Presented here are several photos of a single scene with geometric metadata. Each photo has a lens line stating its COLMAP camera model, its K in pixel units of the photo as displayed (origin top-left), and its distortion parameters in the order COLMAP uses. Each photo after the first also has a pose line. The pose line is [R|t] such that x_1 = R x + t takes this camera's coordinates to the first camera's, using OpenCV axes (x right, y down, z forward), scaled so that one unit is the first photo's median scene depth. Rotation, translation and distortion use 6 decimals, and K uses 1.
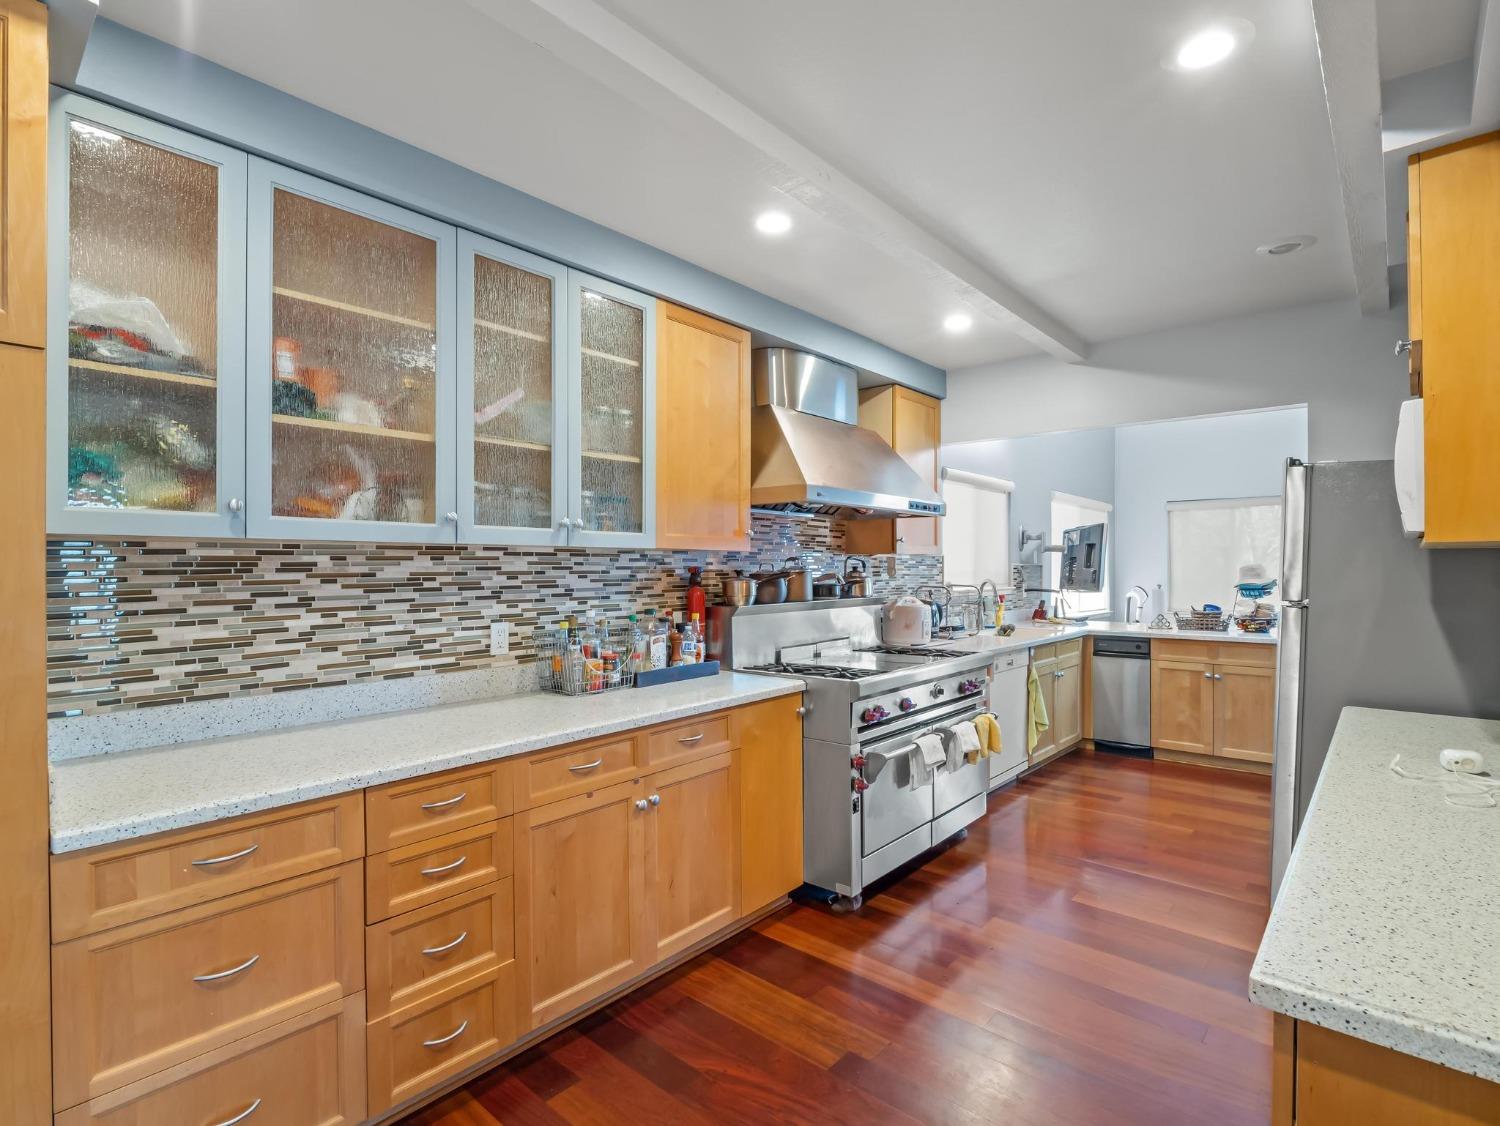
lens RADIAL K [[765.0, 0, 750.0], [0, 765.0, 563.0], [0, 0, 1]] dist [-0.005517, -0.002298]
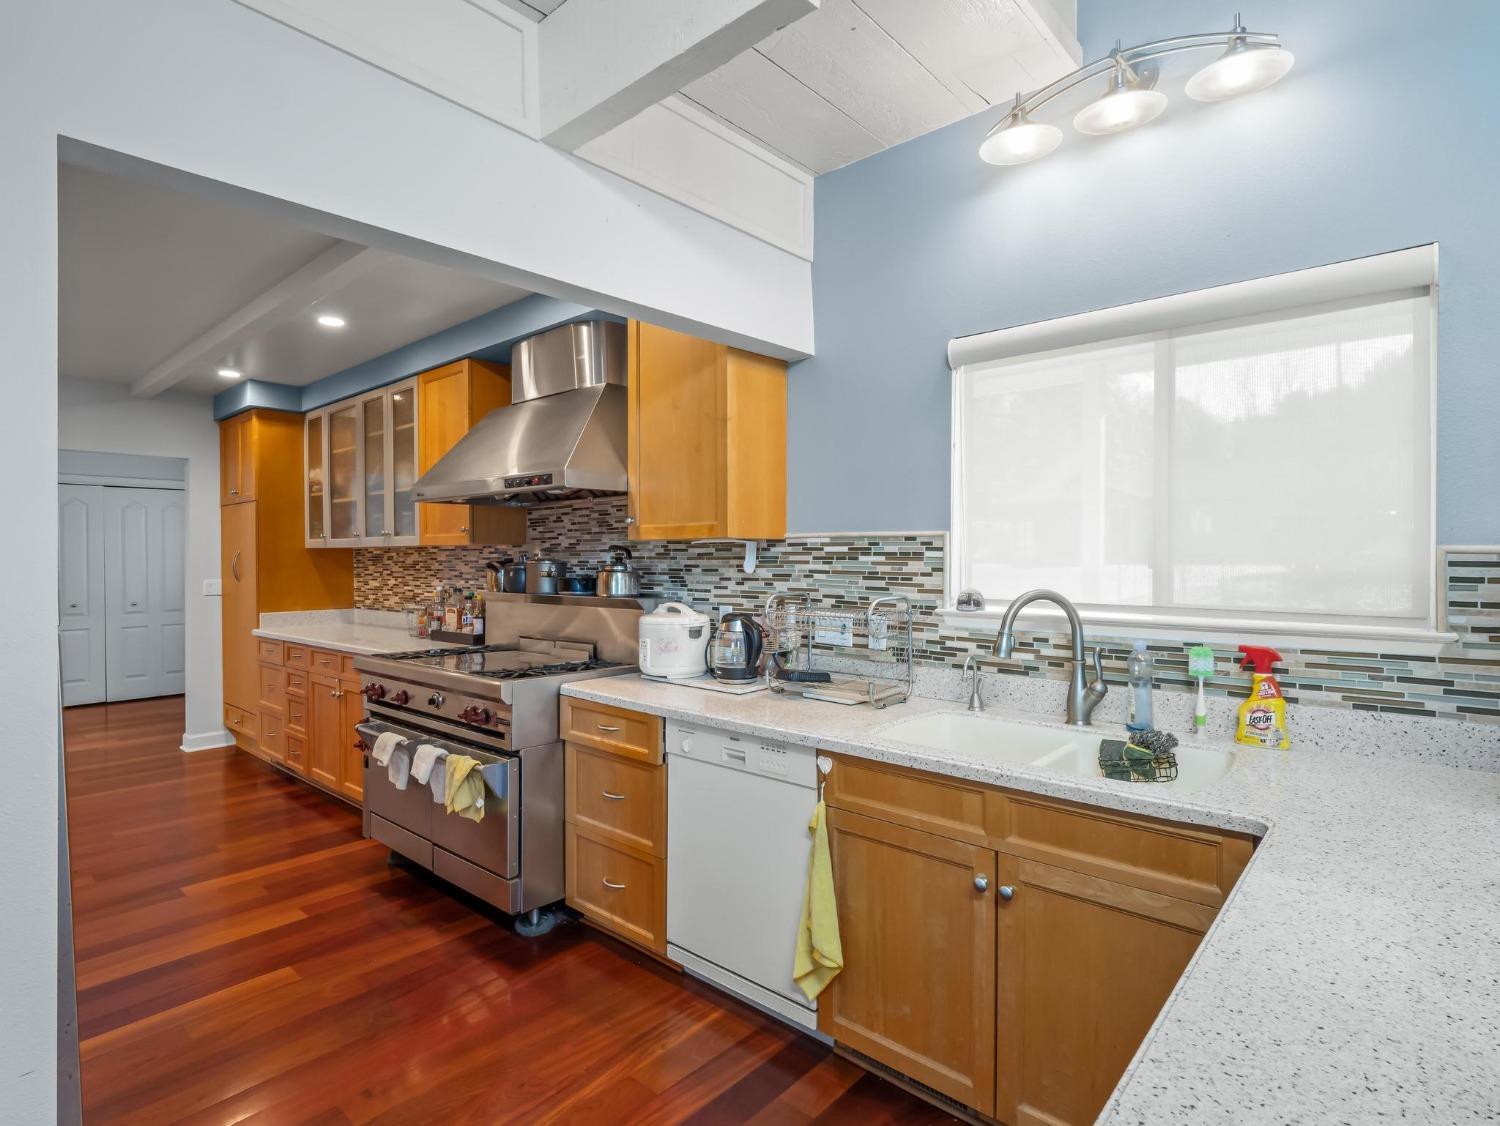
lens RADIAL K [[765.0, 0, 750.0], [0, 765.0, 563.0], [0, 0, 1]] dist [-0.005517, -0.002298]
pose [[-0.006313, 0.012041, -0.999908, 1.275589], [0.009865, 0.999880, 0.011979, 0.002276], [0.999931, -0.009788, -0.006431, 1.564916]]
